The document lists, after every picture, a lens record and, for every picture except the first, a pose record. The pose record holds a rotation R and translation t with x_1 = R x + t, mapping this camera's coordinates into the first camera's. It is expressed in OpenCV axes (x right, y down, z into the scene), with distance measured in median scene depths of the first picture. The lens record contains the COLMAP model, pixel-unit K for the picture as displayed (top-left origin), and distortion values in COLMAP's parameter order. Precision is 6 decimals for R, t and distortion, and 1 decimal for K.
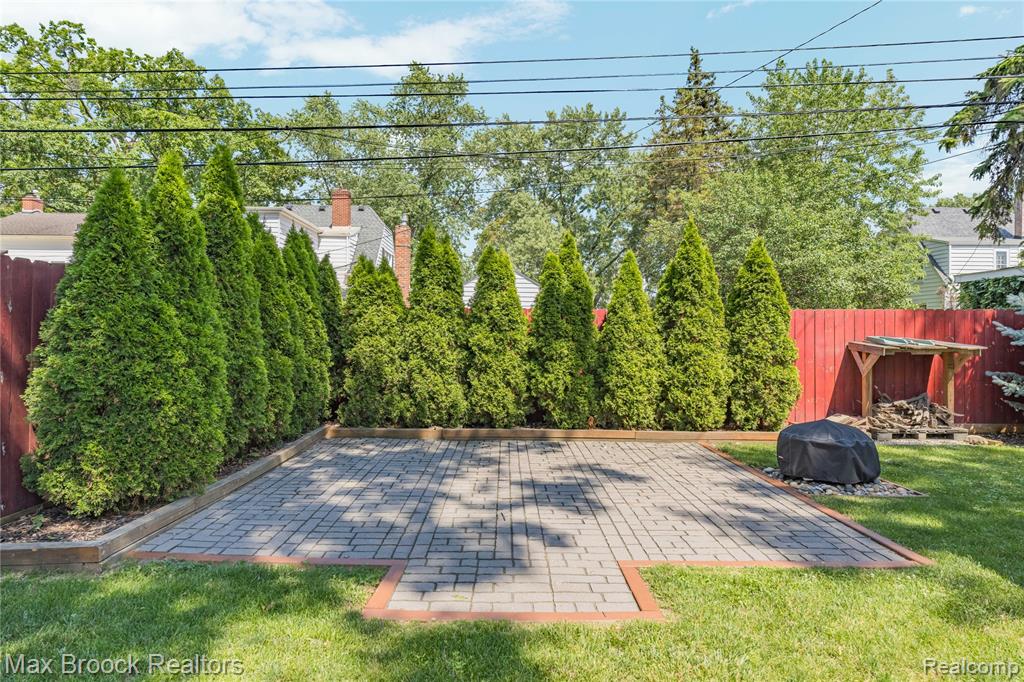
lens RADIAL K [[564.1, 0, 512.5], [0, 564.1, 330.5], [0, 0, 1]] dist [0.004617, -0.006731]
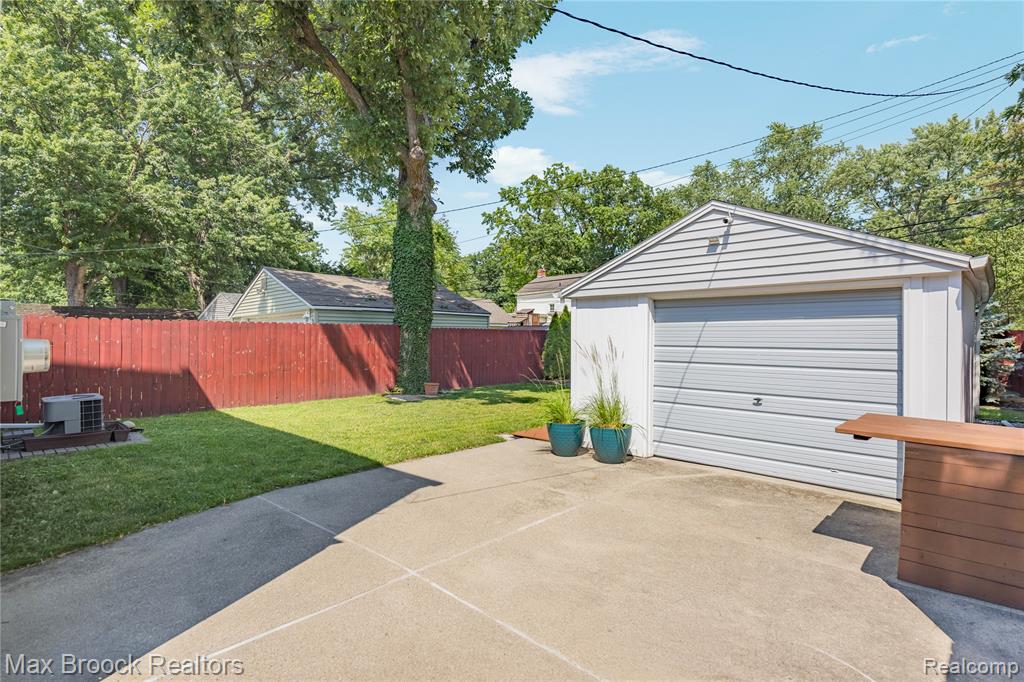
lens RADIAL K [[505.2, 0, 509.1], [0, 505.2, 337.6], [0, 0, 1]] dist [0.004909, -0.000577]
pose [[0.714843, -0.005357, -0.699264, 1.155183], [0.008288, 0.999965, 0.000812, -0.031992], [0.699236, -0.006376, 0.714863, -1.301696]]
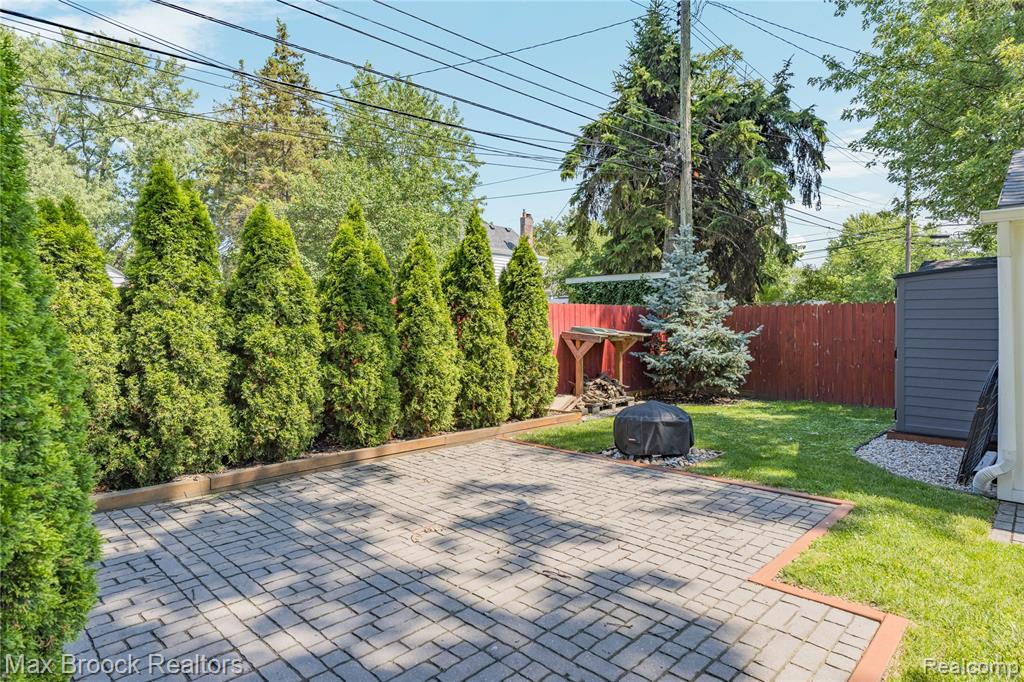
lens RADIAL K [[564.1, 0, 510.7], [0, 564.1, 316.4], [0, 0, 1]] dist [0.004617, -0.006731]
pose [[0.700712, 0.003275, 0.713437, -0.337410], [0.000942, 0.999984, -0.005516, -0.005364], [-0.713444, 0.004537, 0.700698, 0.291800]]
